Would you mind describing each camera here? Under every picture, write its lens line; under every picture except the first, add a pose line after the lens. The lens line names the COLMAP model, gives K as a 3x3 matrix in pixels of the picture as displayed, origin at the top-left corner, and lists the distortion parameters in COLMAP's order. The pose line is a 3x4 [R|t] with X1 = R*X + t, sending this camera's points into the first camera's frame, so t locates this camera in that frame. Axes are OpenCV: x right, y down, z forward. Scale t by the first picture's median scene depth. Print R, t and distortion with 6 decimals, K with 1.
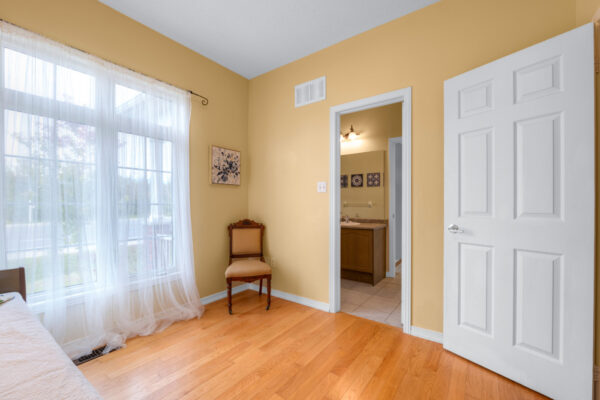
lens RADIAL K [[250.6, 0, 306.0], [0, 250.6, 205.6], [0, 0, 1]] dist [-0.015188, 0.001334]
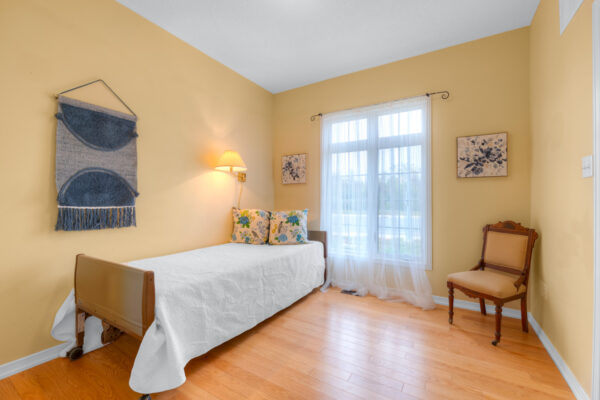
lens RADIAL K [[250.6, 0, 307.1], [0, 250.6, 200.9], [0, 0, 1]] dist [-0.015188, 0.001334]
pose [[0.076415, -0.001638, -0.997075, 0.490461], [-0.008644, 0.999960, -0.002305, 0.002512], [0.997039, 0.008795, 0.076398, 0.369281]]
